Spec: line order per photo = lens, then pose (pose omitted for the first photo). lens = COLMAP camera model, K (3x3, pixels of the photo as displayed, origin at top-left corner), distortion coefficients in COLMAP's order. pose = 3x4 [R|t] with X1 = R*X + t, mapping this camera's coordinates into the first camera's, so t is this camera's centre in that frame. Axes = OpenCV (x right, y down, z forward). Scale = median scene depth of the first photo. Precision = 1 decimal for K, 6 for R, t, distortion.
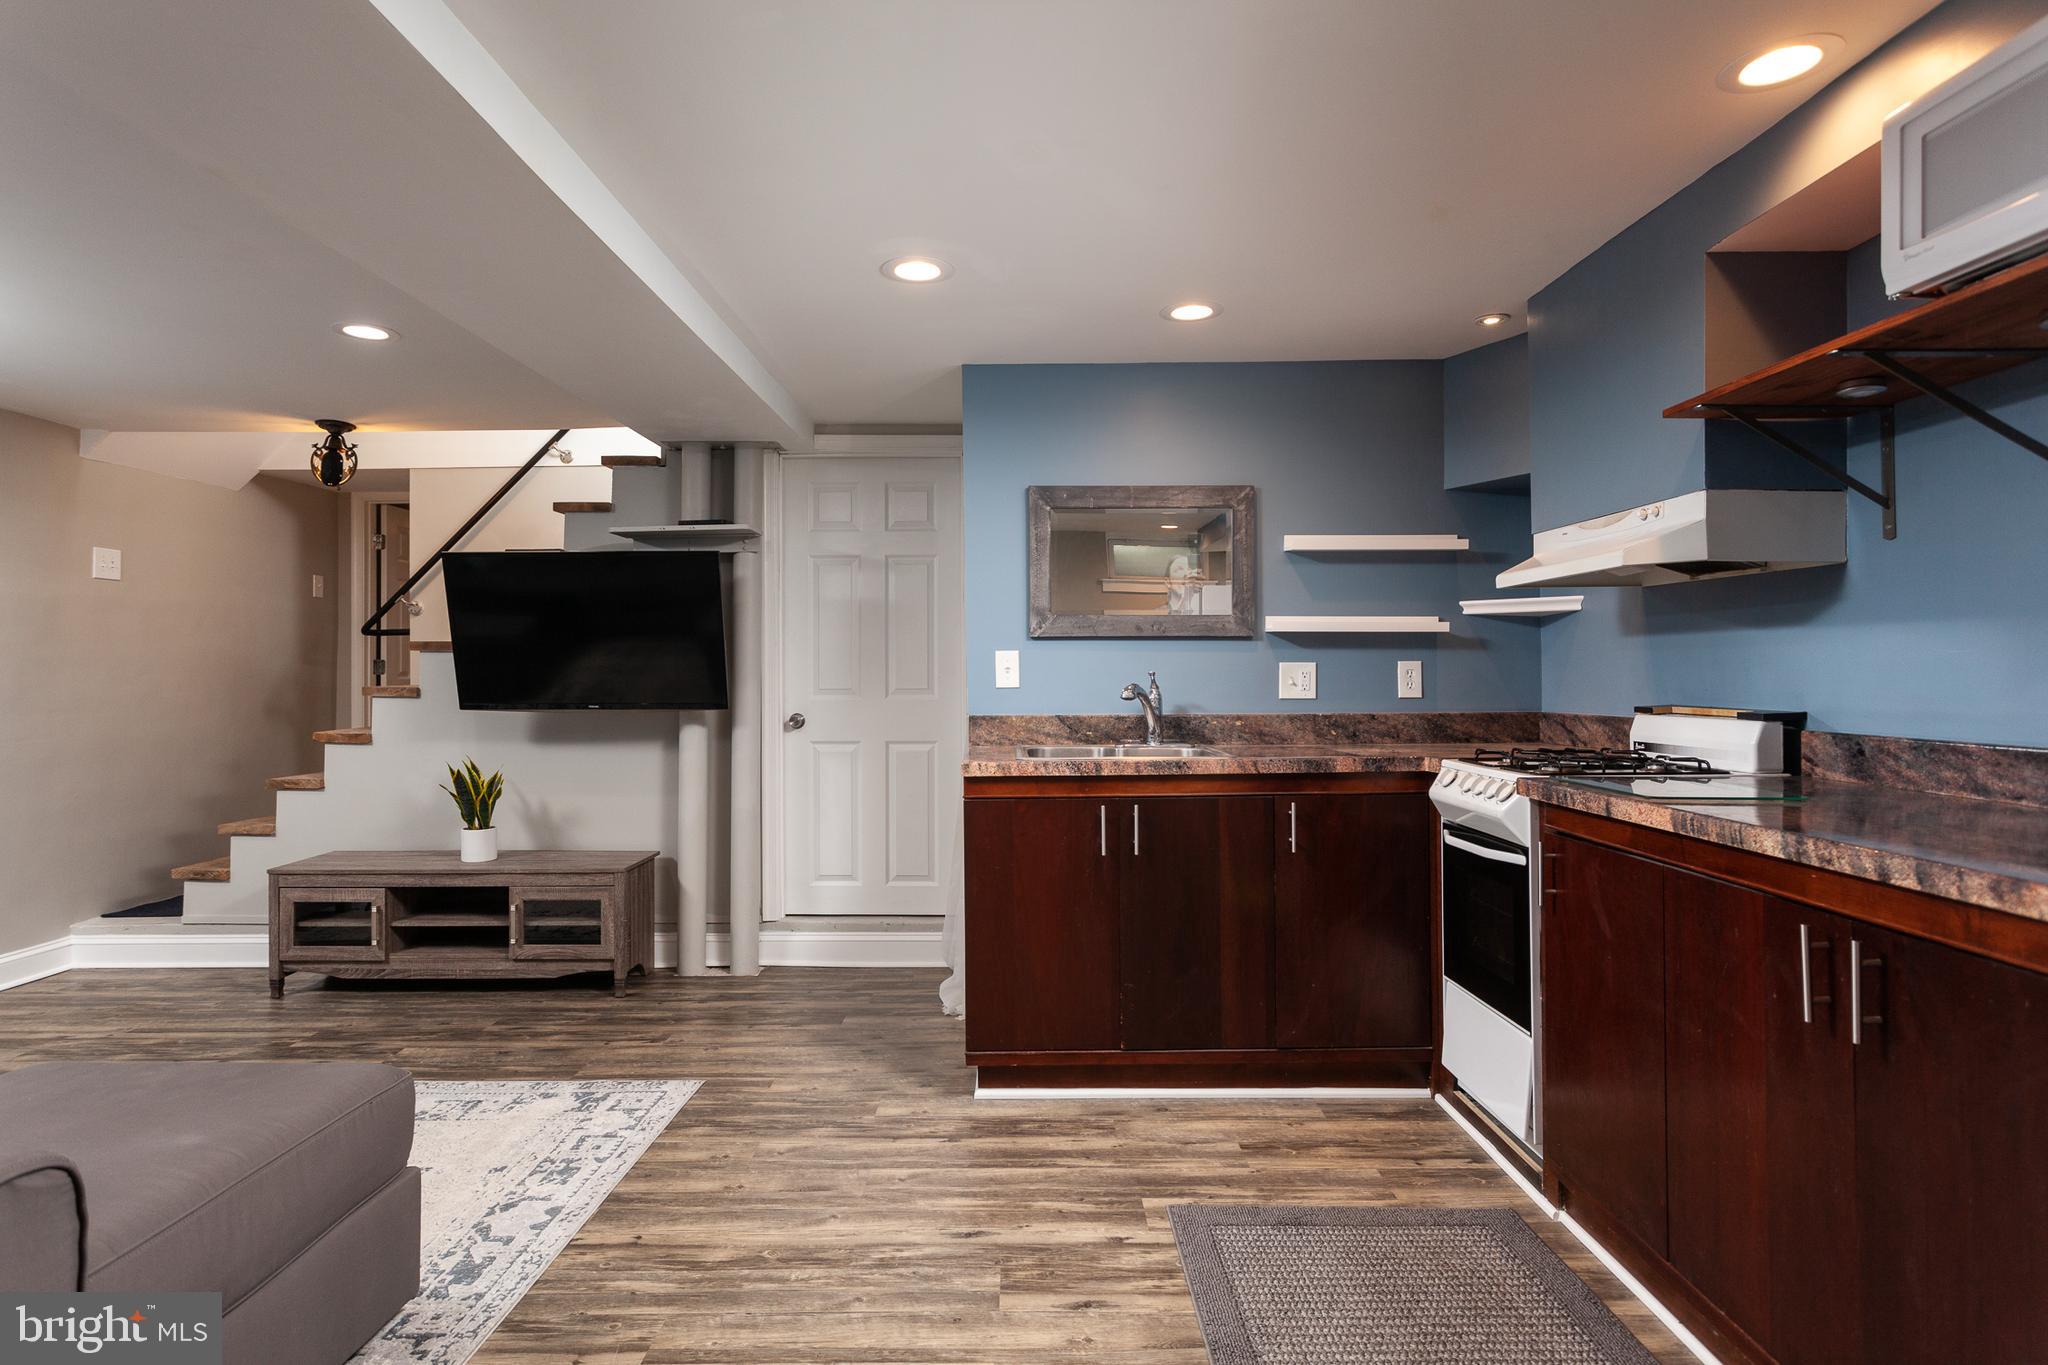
lens RADIAL K [[1081.2, 0, 1017.3], [0, 1081.2, 666.5], [0, 0, 1]] dist [0.001072, 0.000502]
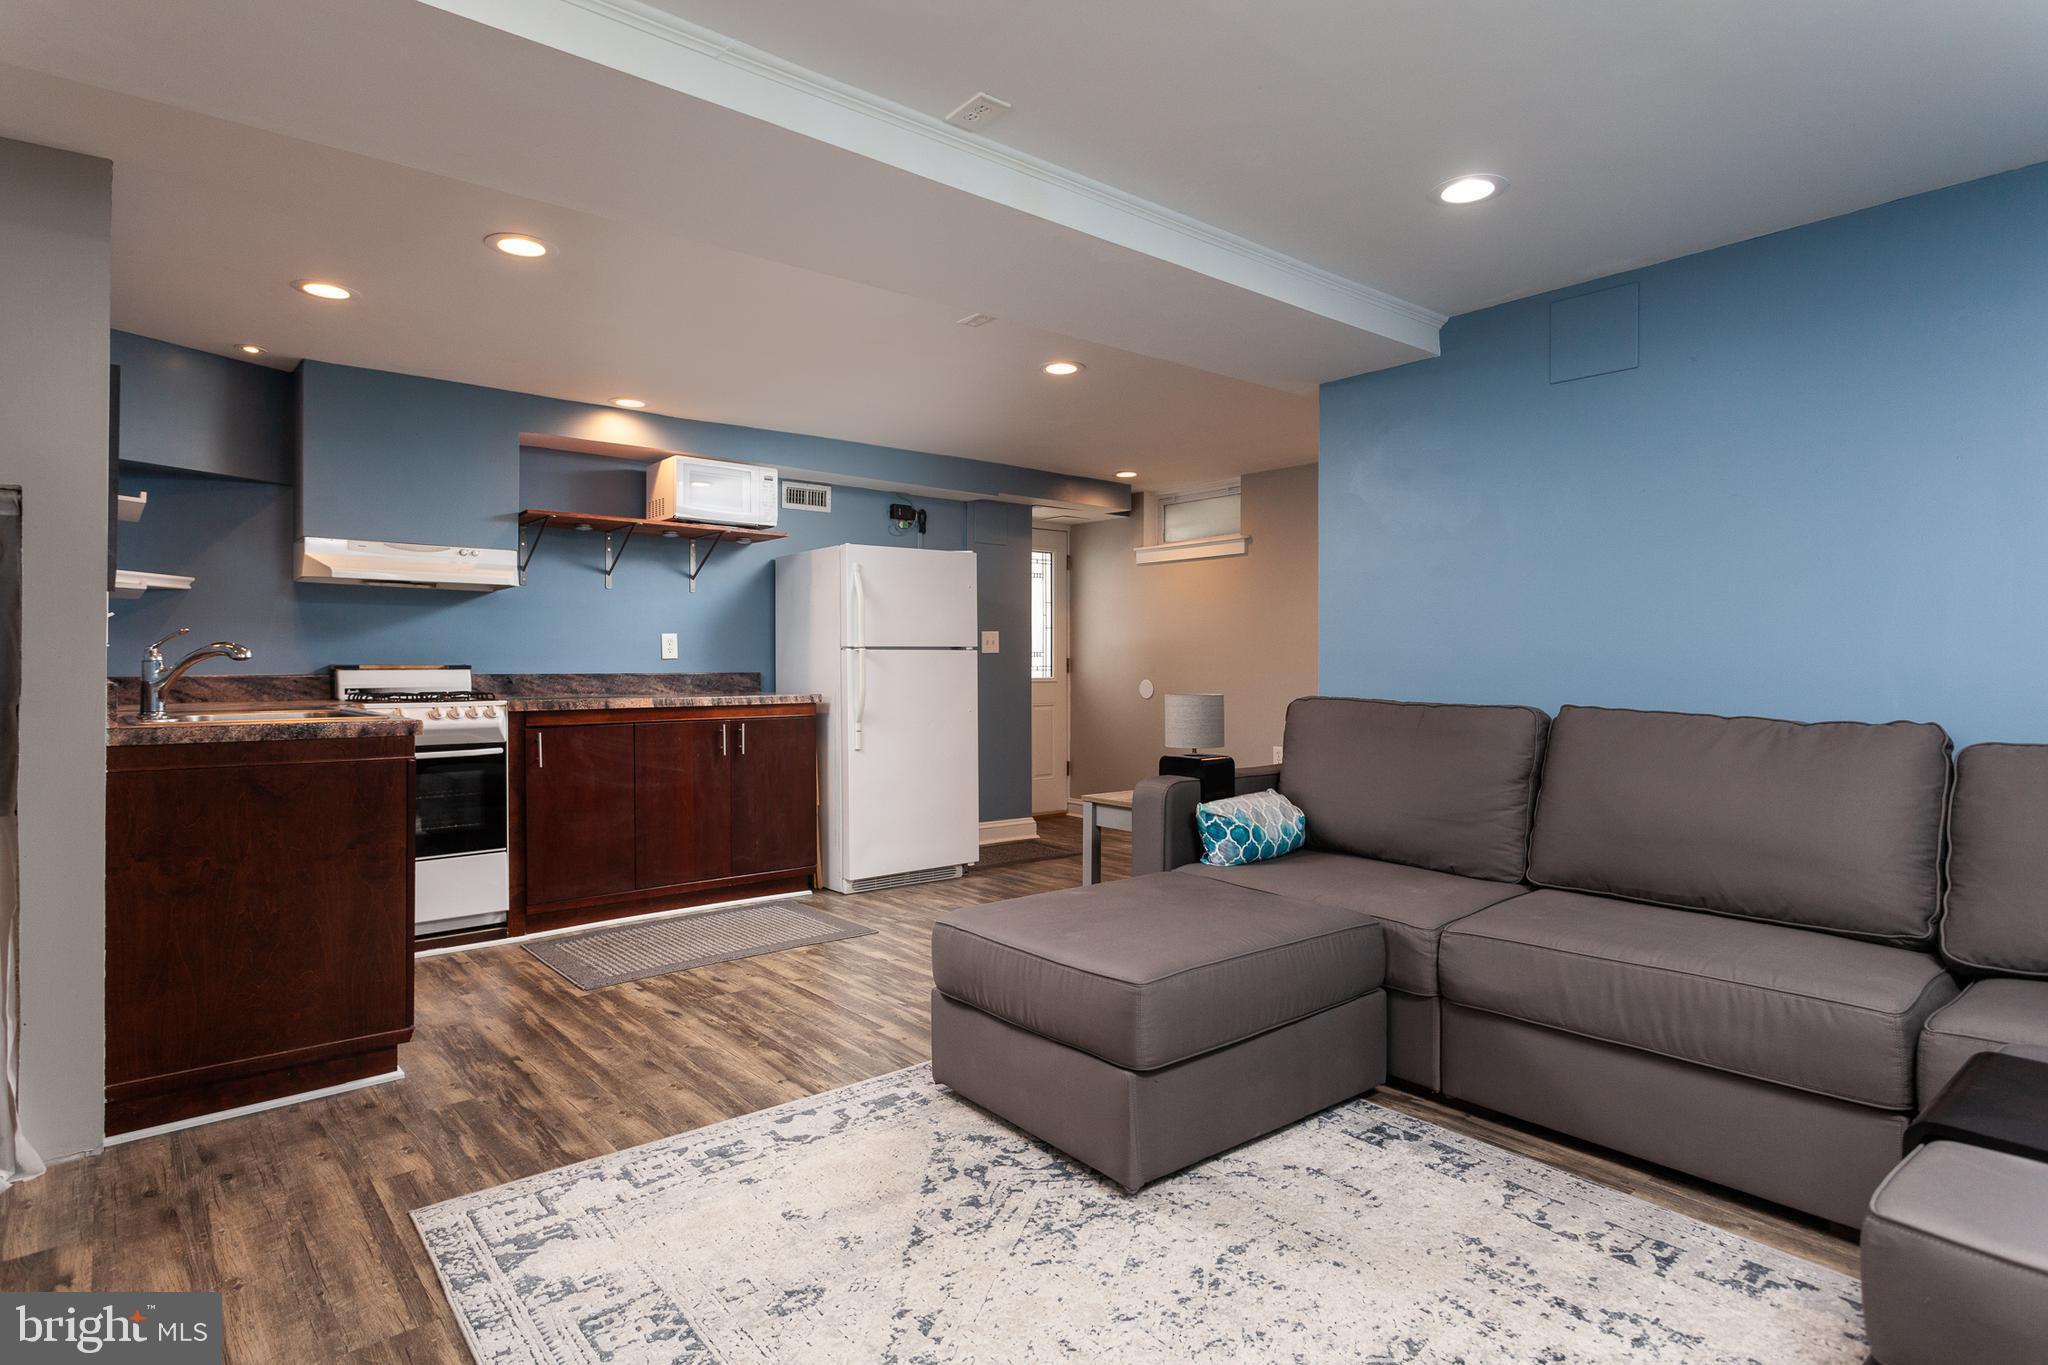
lens RADIAL K [[1081.2, 0, 1017.7], [0, 1081.2, 675.9], [0, 0, 1]] dist [0.001072, 0.000502]
pose [[-0.653005, -0.003443, 0.757346, -1.382637], [-0.000205, 0.999990, 0.004370, 0.053235], [-0.757354, 0.002699, -0.652999, 1.510962]]
